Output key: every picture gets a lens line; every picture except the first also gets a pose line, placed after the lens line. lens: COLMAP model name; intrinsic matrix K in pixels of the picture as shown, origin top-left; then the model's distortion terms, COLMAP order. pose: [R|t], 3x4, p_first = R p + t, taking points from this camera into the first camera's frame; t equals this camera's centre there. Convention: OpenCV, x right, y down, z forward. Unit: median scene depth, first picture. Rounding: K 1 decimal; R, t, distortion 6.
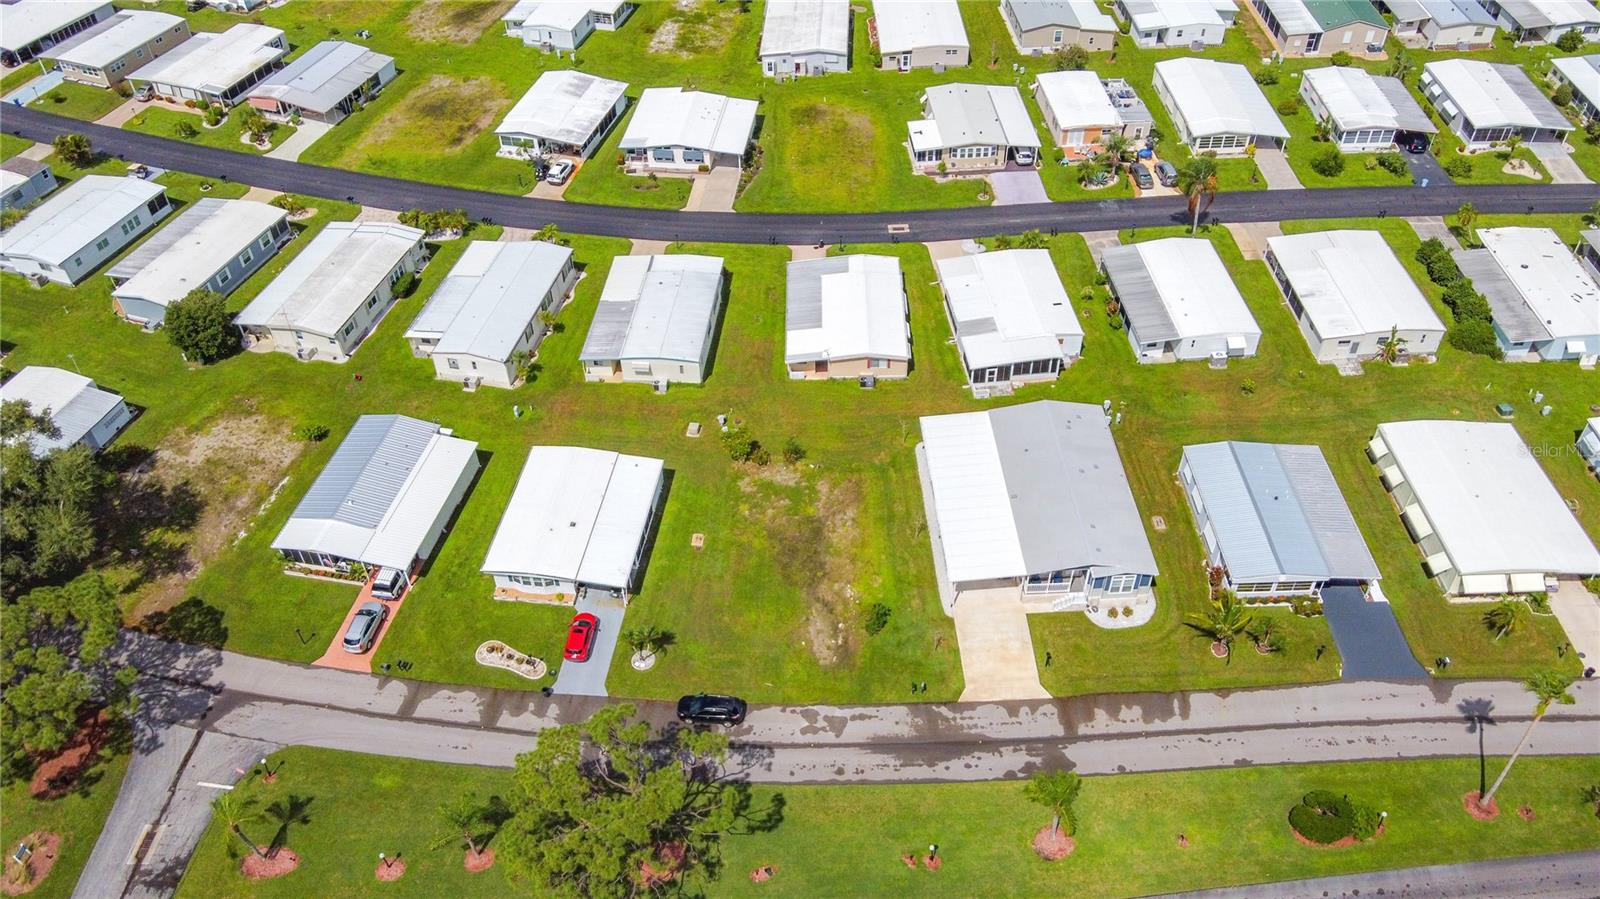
lens RADIAL K [[1242.2, 0, 802.7], [0, 1242.2, 426.6], [0, 0, 1]] dist [0.010114, 0.011256]
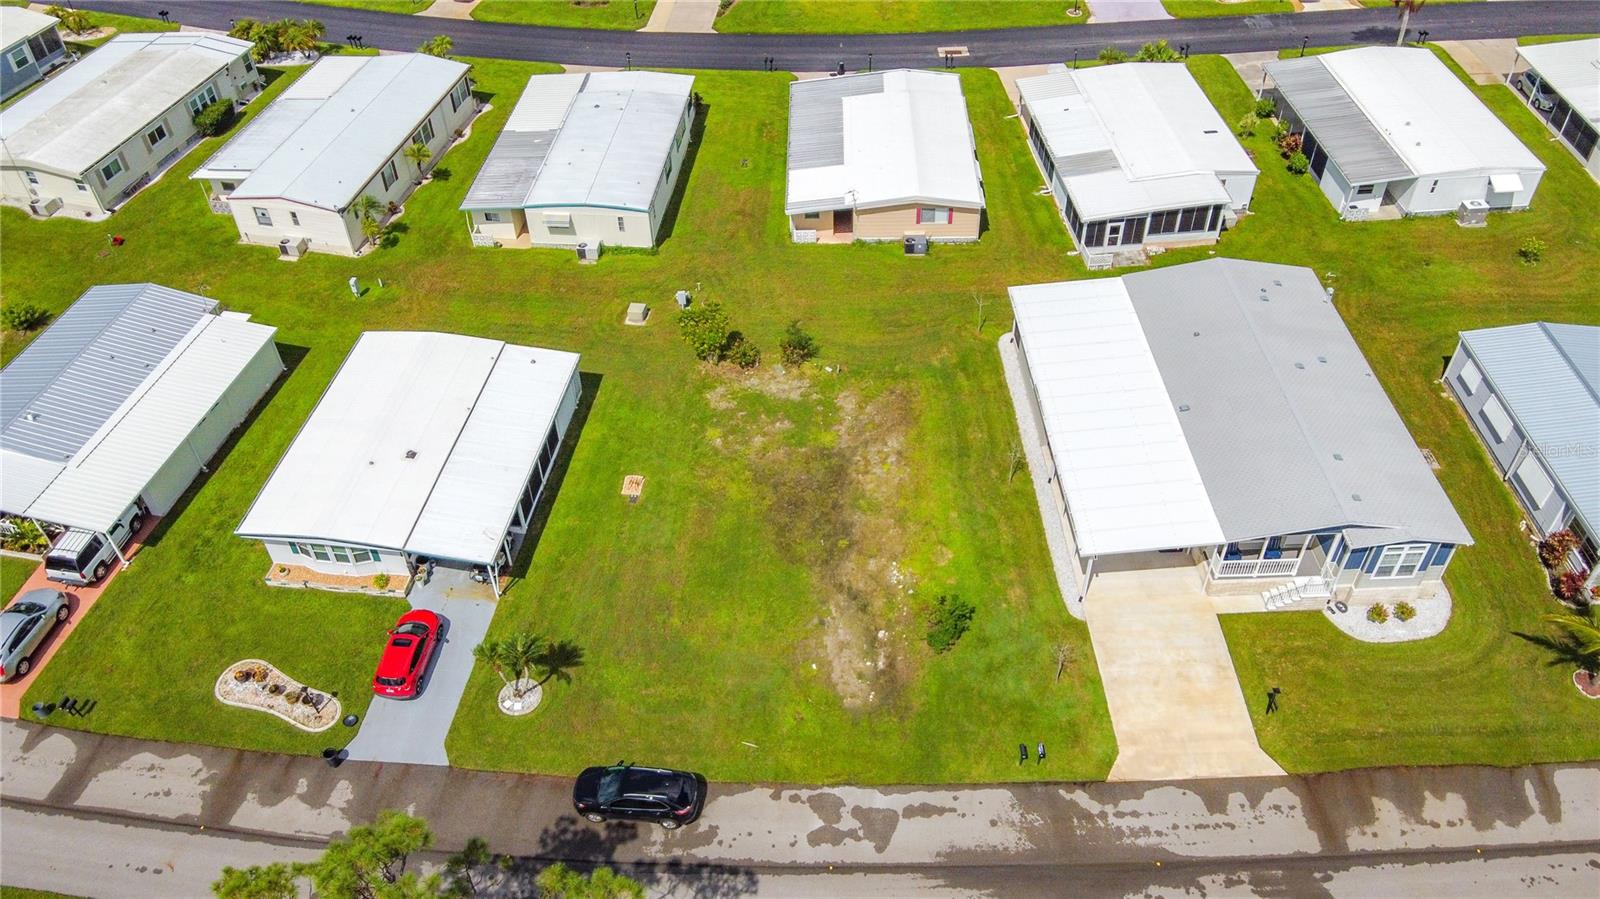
lens RADIAL K [[1242.2, 0, 802.7], [0, 1242.2, 426.6], [0, 0, 1]] dist [0.010114, 0.011256]
pose [[0.999973, 0.003216, -0.006669, -0.001037], [-0.003204, 0.999993, 0.001800, 0.062273], [0.006674, -0.001779, 0.999976, 0.416965]]
